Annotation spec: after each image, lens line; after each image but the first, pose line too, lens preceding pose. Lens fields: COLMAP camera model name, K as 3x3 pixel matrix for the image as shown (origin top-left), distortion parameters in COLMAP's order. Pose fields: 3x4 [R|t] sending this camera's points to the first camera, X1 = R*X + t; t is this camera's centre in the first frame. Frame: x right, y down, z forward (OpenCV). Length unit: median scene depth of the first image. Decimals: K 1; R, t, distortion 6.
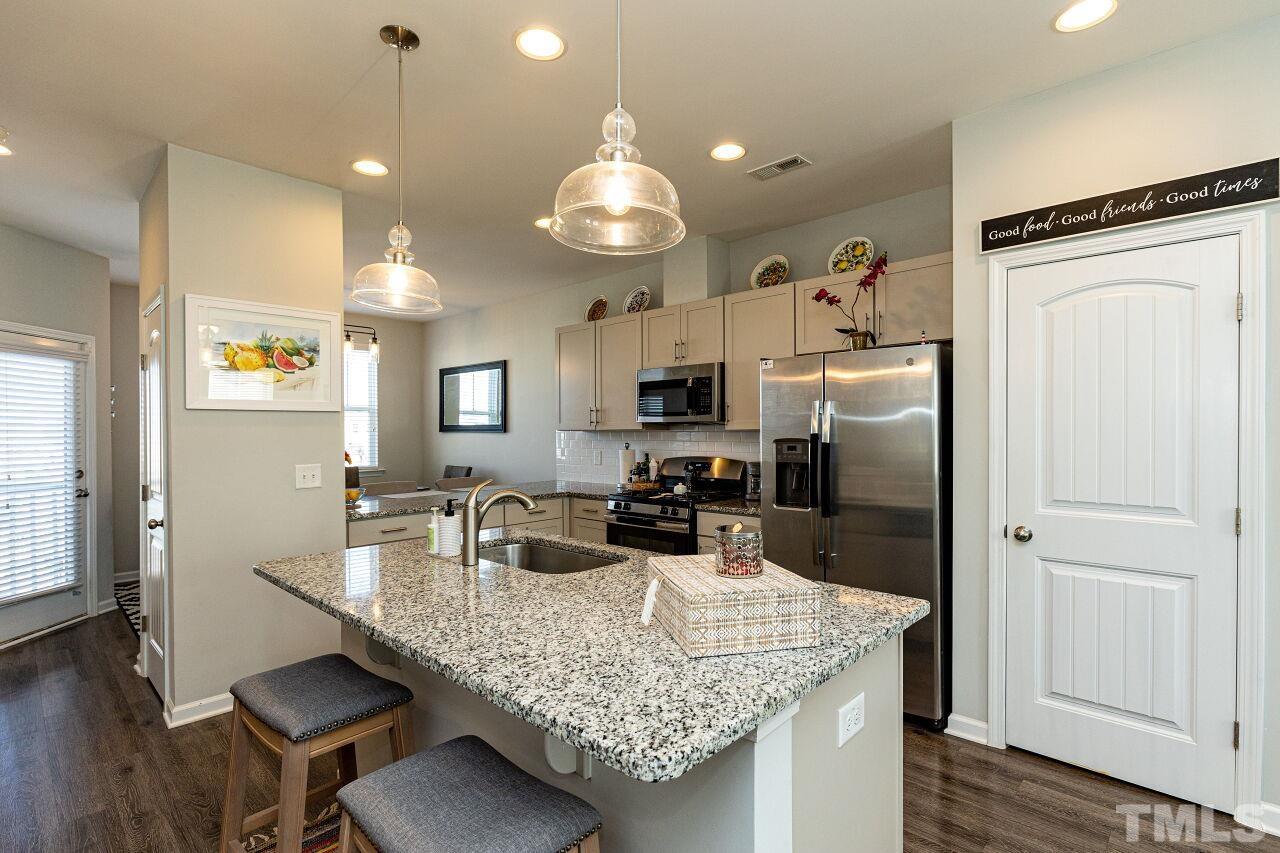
lens RADIAL K [[611.1, 0, 645.2], [0, 611.1, 430.9], [0, 0, 1]] dist [-0.001496, -0.001452]
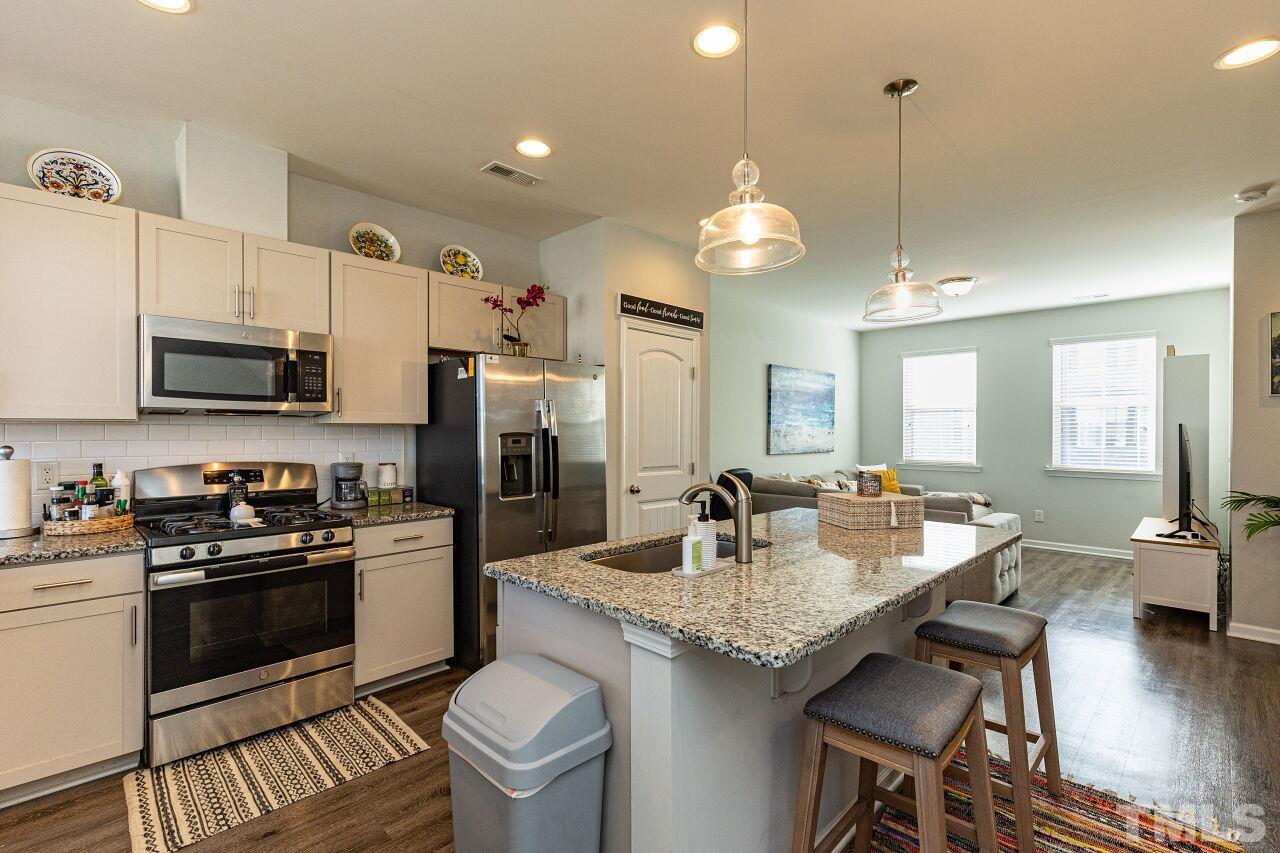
lens RADIAL K [[587.4, 0, 650.5], [0, 587.4, 431.8], [0, 0, 1]] dist [0.014416, -0.002518]
pose [[0.012174, 0.005194, 0.999912, -0.763751], [-0.001014, 0.999986, -0.005182, 0.015492], [-0.999925, -0.000951, 0.012179, 0.726297]]
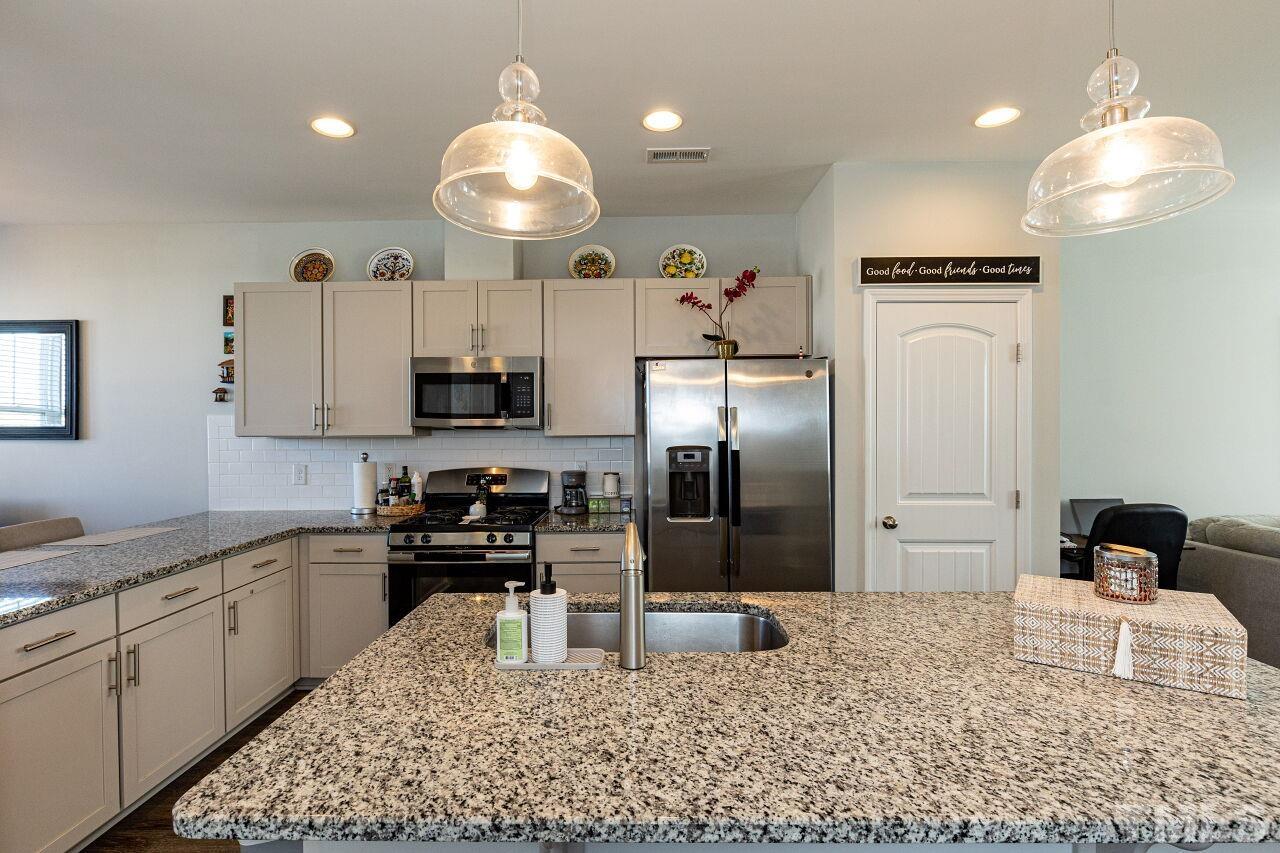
lens RADIAL K [[611.1, 0, 629.8], [0, 611.1, 431.3], [0, 0, 1]] dist [-0.001496, -0.001452]
pose [[0.737101, -0.000610, 0.675782, -0.449800], [0.000808, 1.000000, 0.000022, -0.010109], [-0.675782, 0.000530, 0.737102, 0.353030]]
